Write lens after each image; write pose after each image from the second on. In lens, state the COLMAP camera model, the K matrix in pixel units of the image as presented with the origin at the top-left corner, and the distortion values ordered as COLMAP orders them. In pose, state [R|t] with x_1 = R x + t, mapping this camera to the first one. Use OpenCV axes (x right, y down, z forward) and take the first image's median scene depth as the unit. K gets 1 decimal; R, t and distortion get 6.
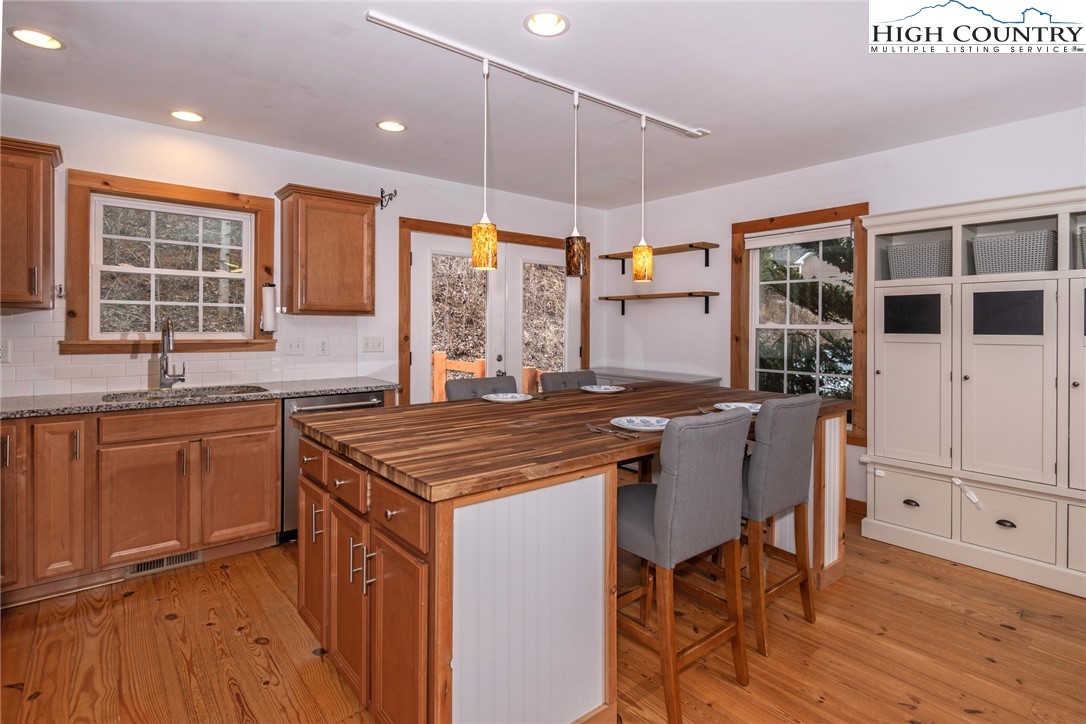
lens RADIAL K [[553.5, 0, 548.2], [0, 553.5, 323.7], [0, 0, 1]] dist [0.005187, -0.003000]
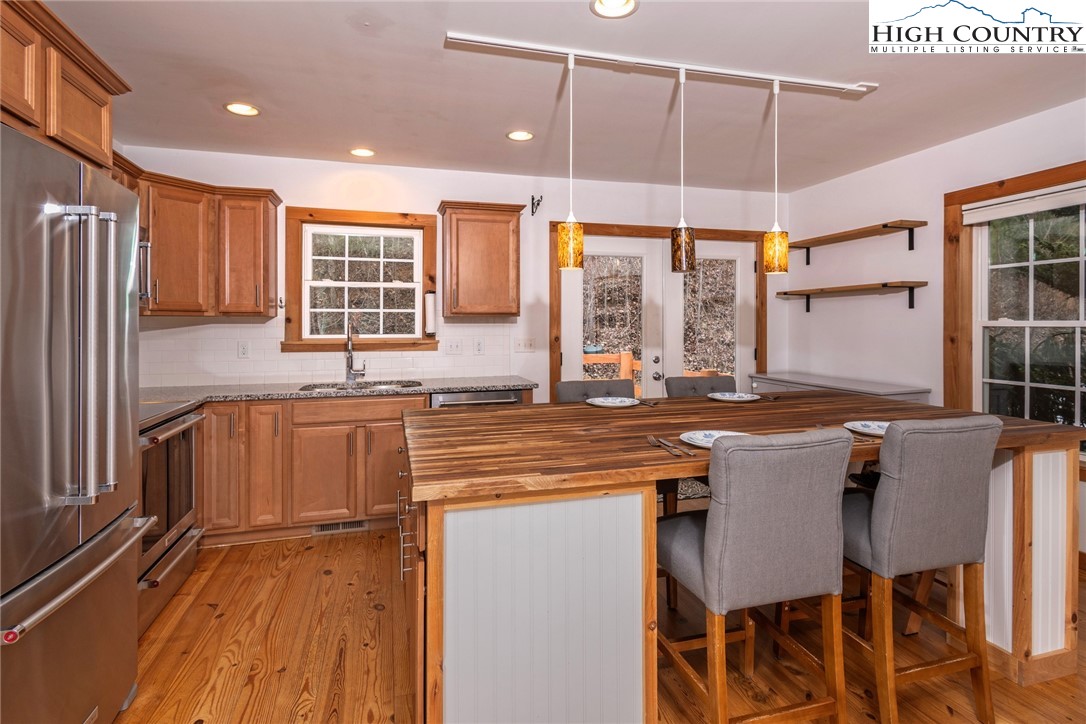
lens RADIAL K [[553.5, 0, 545.6], [0, 553.5, 320.8], [0, 0, 1]] dist [0.005187, -0.003000]
pose [[0.917012, -0.012897, -0.398651, 0.178215], [0.010982, 0.999915, -0.007088, -0.000753], [0.398708, 0.002122, 0.917075, 0.067488]]
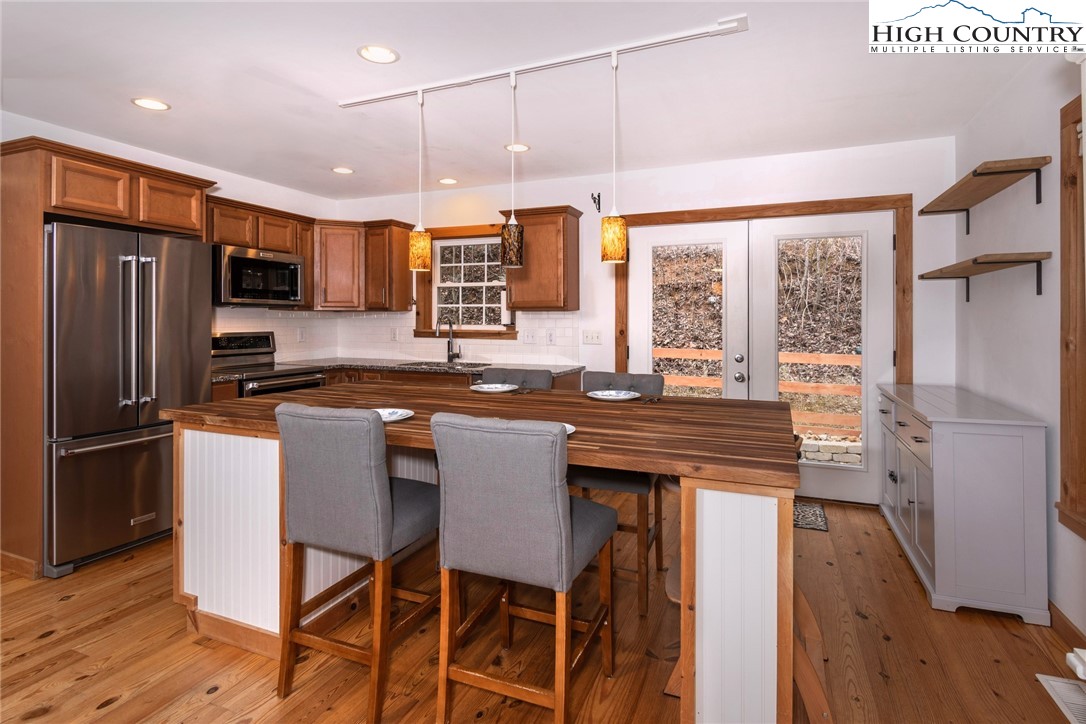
lens RADIAL K [[553.5, 0, 548.8], [0, 553.5, 324.9], [0, 0, 1]] dist [0.005187, -0.003000]
pose [[0.469219, 0.004989, -0.883068, 0.796096], [0.004675, 0.999956, 0.008134, 0.005067], [0.883070, -0.007945, 0.469175, 0.528703]]
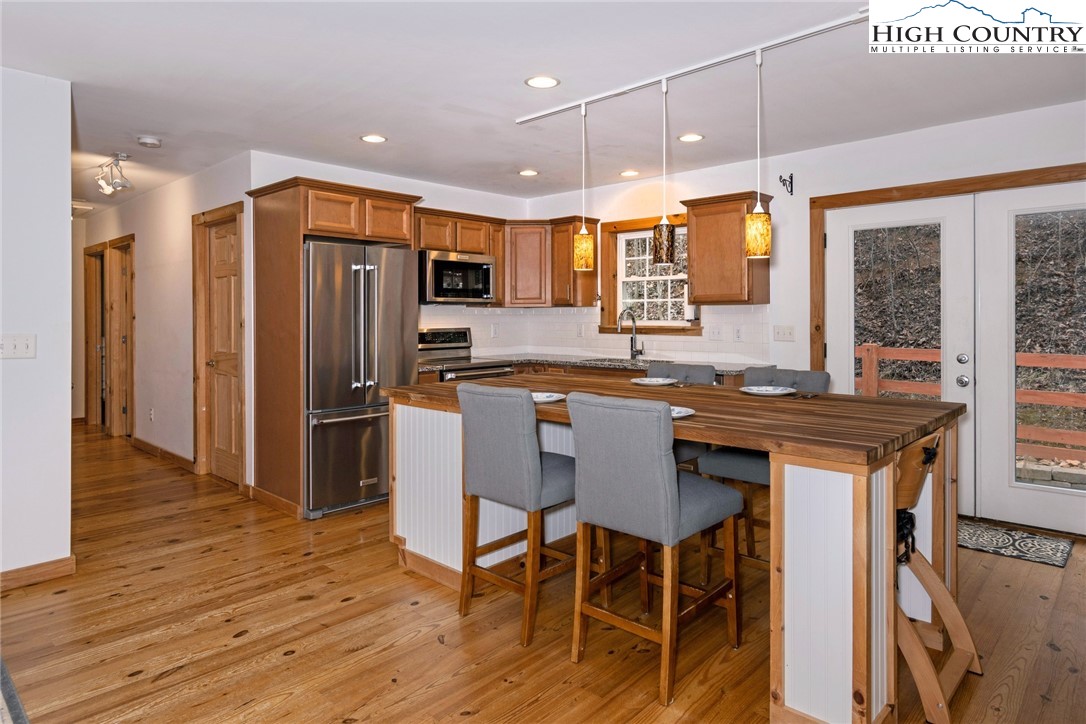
lens RADIAL K [[651.0, 0, 554.3], [0, 651.0, 314.7], [0, 0, 1]] dist [0.009250, -0.000852]
pose [[0.136803, -0.005973, -0.990580, 1.020147], [0.011724, 0.999922, -0.004410, 0.005800], [0.990529, -0.011010, 0.136863, 0.557503]]
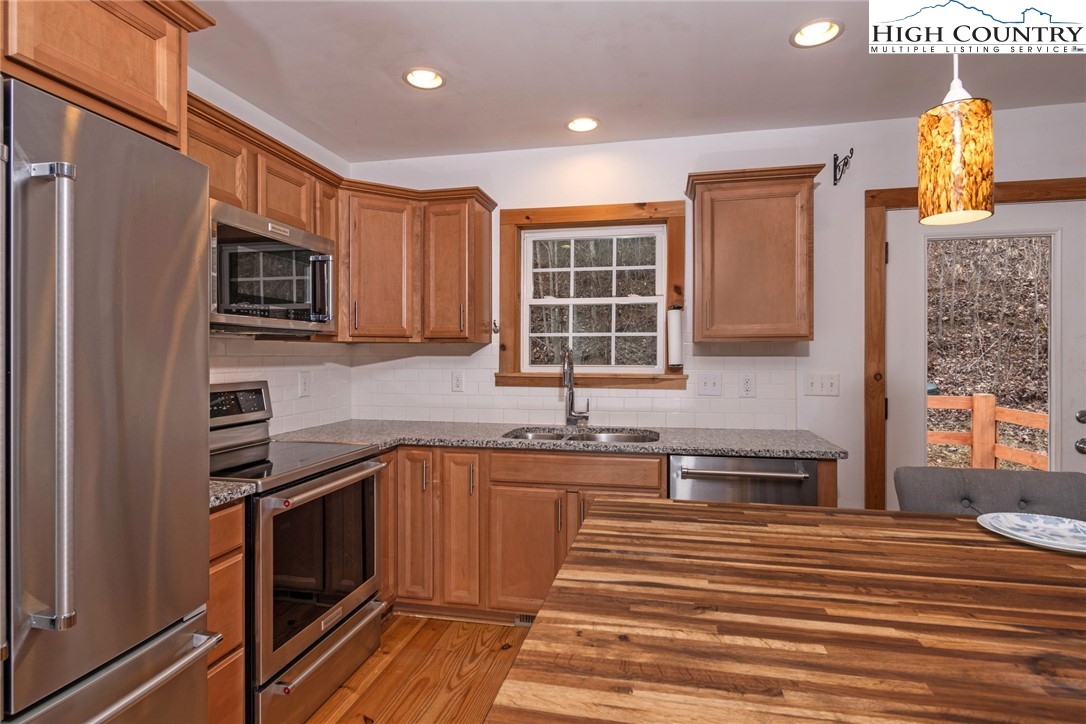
lens RADIAL K [[553.5, 0, 546.7], [0, 553.5, 355.6], [0, 0, 1]] dist [0.005187, -0.003000]
pose [[0.621136, -0.005870, -0.783681, 0.013884], [0.007815, 0.999969, -0.001296, -0.000076], [0.783664, -0.005320, 0.621163, 0.392969]]
